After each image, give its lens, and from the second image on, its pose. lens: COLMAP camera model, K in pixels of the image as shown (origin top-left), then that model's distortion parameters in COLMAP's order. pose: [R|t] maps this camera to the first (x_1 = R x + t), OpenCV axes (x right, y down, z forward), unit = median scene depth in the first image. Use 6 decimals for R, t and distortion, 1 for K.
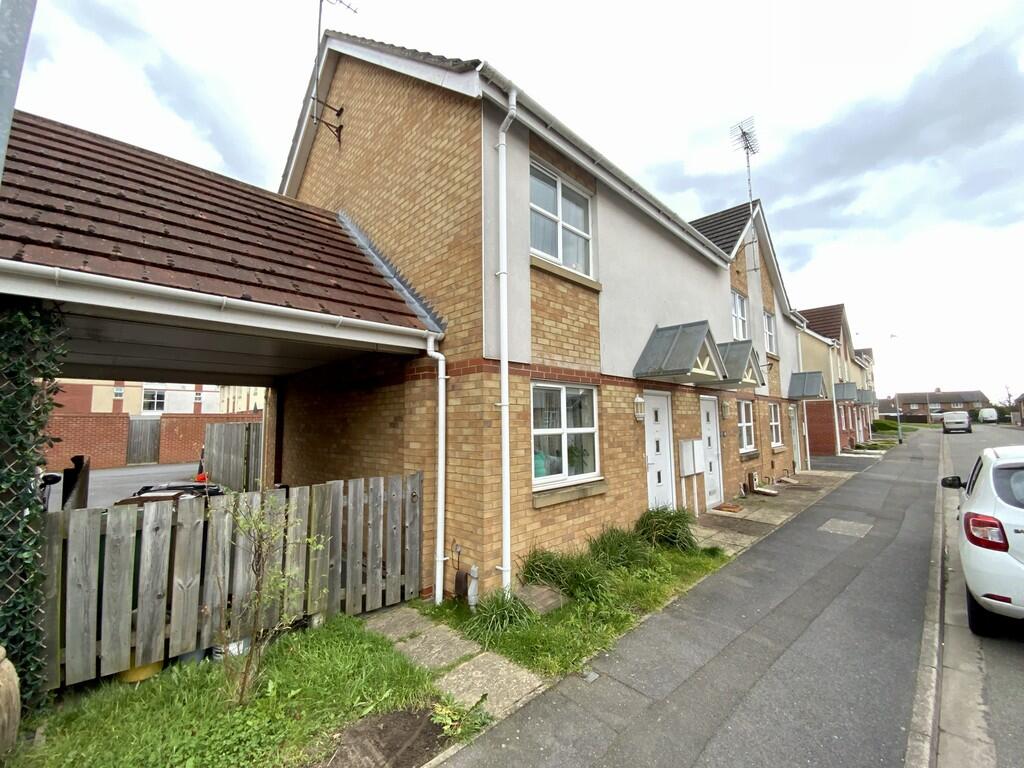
lens RADIAL K [[413.2, 0, 510.8], [0, 413.2, 385.0], [0, 0, 1]] dist [0.023250, -0.000342]
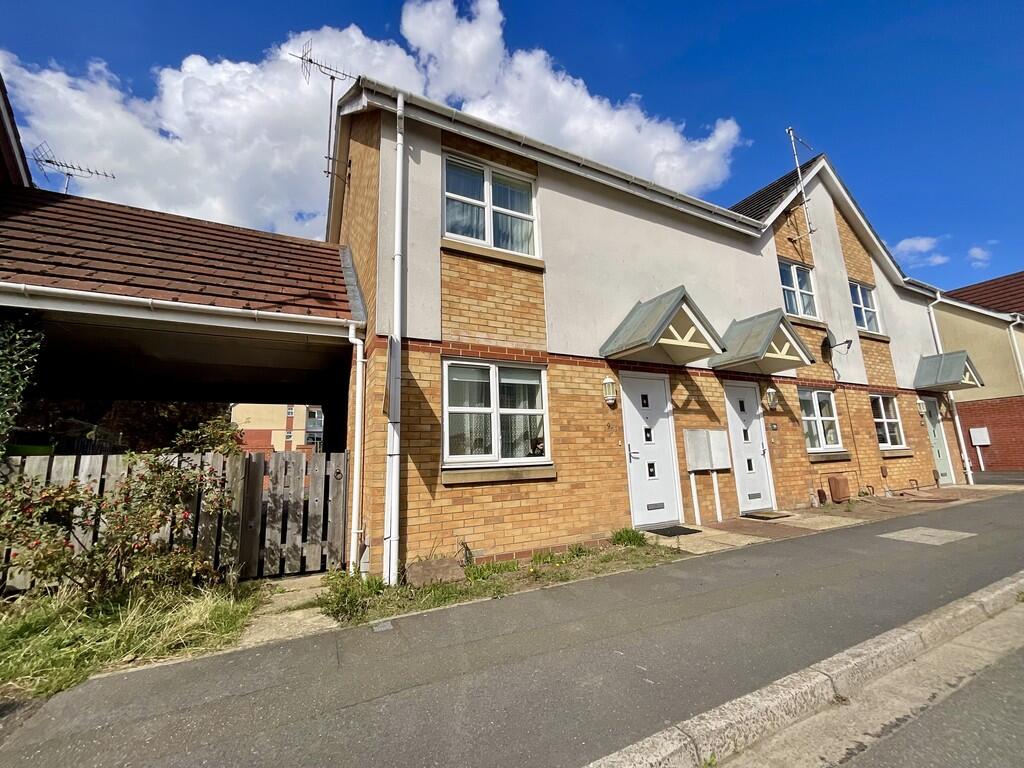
lens RADIAL K [[412.6, 0, 513.3], [0, 412.6, 384.1], [0, 0, 1]] dist [0.004530, 0.001234]
pose [[0.950705, -0.079072, -0.299848, 0.452480], [0.052151, 0.993941, -0.096759, 0.142603], [0.305682, 0.076352, 0.949067, 0.092997]]
